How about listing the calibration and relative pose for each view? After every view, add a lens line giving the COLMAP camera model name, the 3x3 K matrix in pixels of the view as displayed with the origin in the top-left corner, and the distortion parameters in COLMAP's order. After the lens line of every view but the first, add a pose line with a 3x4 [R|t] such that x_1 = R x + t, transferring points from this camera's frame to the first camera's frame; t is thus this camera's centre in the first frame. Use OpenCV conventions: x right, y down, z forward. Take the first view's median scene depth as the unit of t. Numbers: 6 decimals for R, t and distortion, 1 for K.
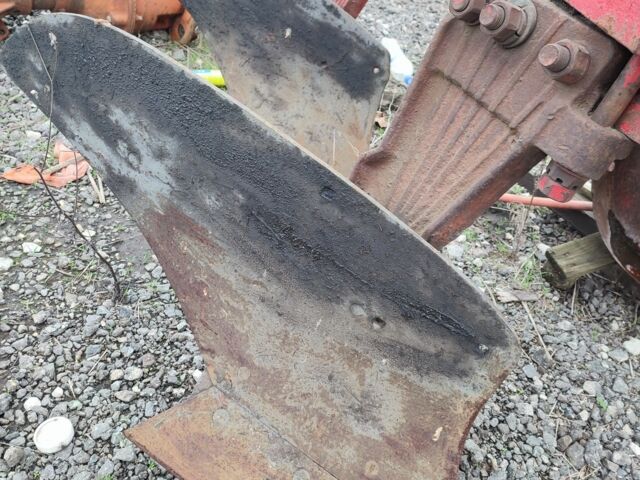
lens RADIAL K [[483.9, 0, 306.3], [0, 483.9, 233.9], [0, 0, 1]] dist [0.009471, 0.000320]
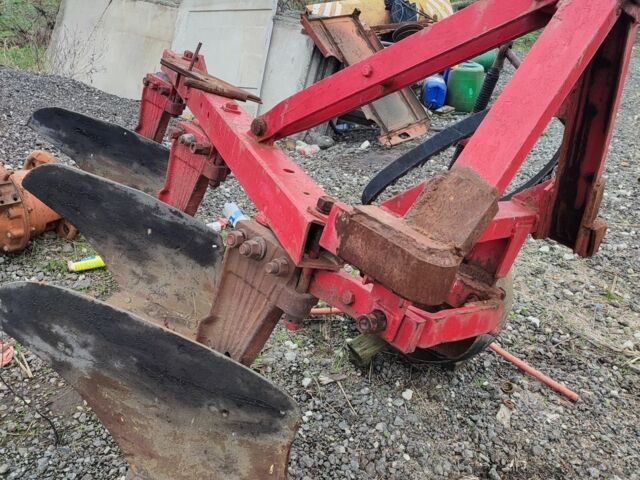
lens RADIAL K [[605.6, 0, 316.6], [0, 605.6, 237.7], [0, 0, 1]] dist [0.014061, 0.019225]
pose [[0.967631, -0.179654, 0.177244, 0.150464], [0.206475, 0.967398, -0.146661, -0.033149], [-0.145117, 0.178510, 0.973178, -1.036750]]
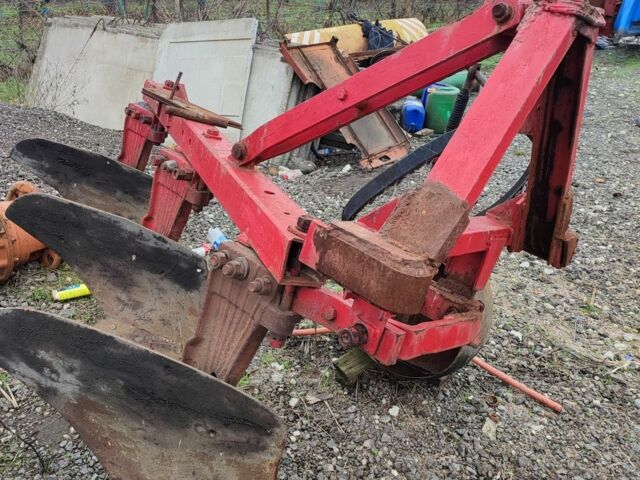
lens RADIAL K [[614.5, 0, 320.0], [0, 614.5, 240.0], [0, 0, 1]] dist [0.016654, 0.014558]
pose [[0.957306, -0.200156, 0.208572, 0.153029], [0.239315, 0.953459, -0.183425, 0.012614], [-0.162151, 0.225508, 0.960652, -1.102827]]
